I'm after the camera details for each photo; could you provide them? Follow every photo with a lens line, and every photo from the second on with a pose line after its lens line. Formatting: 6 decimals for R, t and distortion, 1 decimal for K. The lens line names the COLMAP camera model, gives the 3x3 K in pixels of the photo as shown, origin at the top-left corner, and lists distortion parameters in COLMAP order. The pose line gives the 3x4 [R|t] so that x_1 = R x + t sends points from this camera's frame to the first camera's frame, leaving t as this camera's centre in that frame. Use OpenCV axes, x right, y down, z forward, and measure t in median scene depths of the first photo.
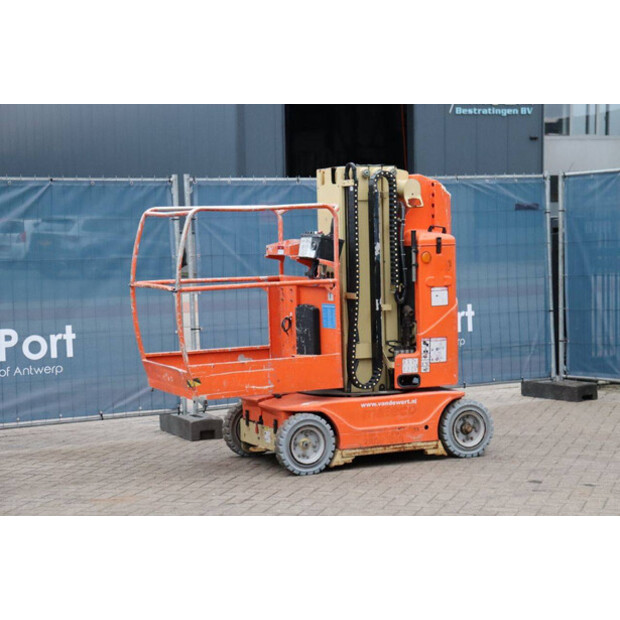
lens RADIAL K [[1386.1, 0, 310.0], [0, 1386.1, 310.0], [0, 0, 1]] dist [0.393944, 0.289231]
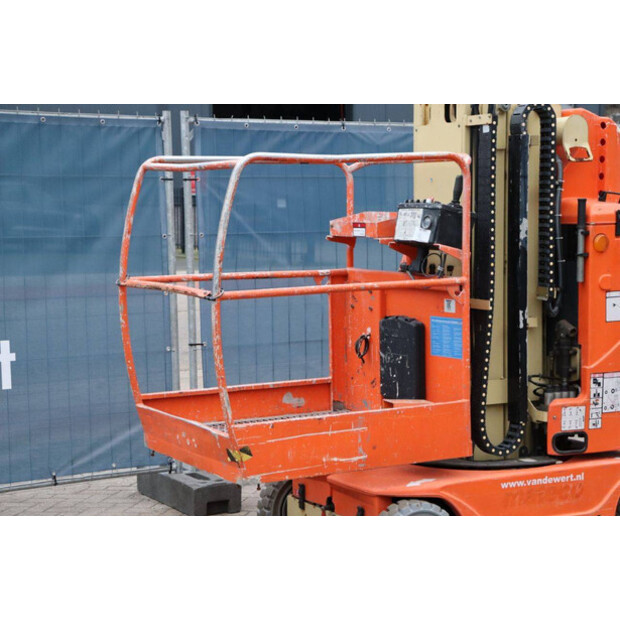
lens RADIAL K [[1391.0, 0, 310.0], [0, 1391.0, 310.0], [0, 0, 1]] dist [0.395686, 0.029482]
pose [[0.997042, 0.008657, 0.076372, -0.091873], [-0.010036, 0.999793, 0.017688, -0.017717], [-0.076203, -0.018402, 0.996923, 0.380470]]
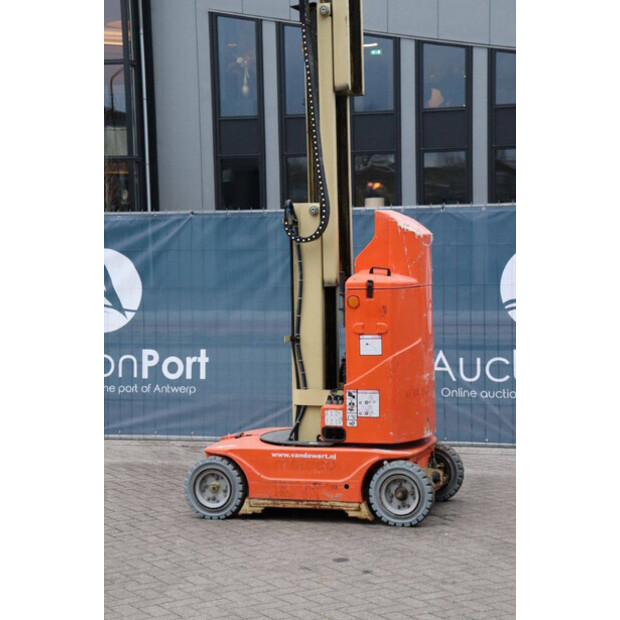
lens RADIAL K [[1461.5, 0, 310.0], [0, 1461.5, 310.0], [0, 0, 1]] dist [0.431882, 0.392852]
pose [[0.733868, 0.044657, -0.677823, 0.713452], [-0.039153, 0.998959, 0.023424, -0.053559], [0.678163, 0.009348, 0.734852, 0.267215]]
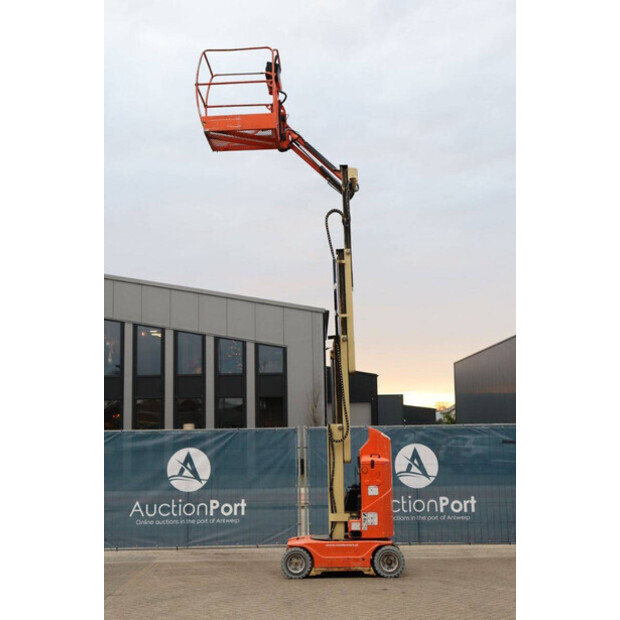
lens RADIAL K [[914.4, 0, 310.0], [0, 914.4, 310.0], [0, 0, 1]] dist [0.105492, 0.081263]
pose [[0.888756, -0.058199, -0.454671, 0.619485], [-0.031034, 0.981991, -0.186360, -0.015533], [0.457329, 0.179739, 0.870945, -0.219056]]
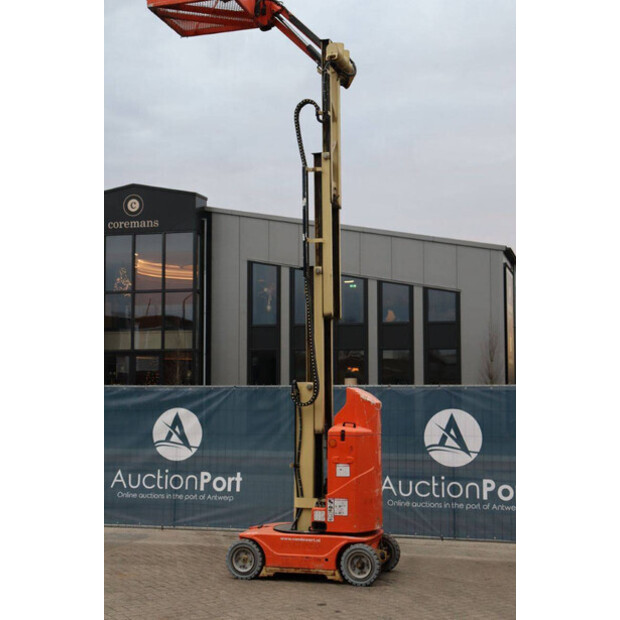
lens RADIAL K [[980.7, 0, 310.0], [0, 980.7, 310.0], [0, 0, 1]] dist [0.051034, 0.749333]
pose [[0.734312, -0.038568, -0.677716, 0.785079], [-0.059167, 0.990948, -0.120502, -0.050778], [0.676229, 0.128585, 0.725383, 0.192747]]
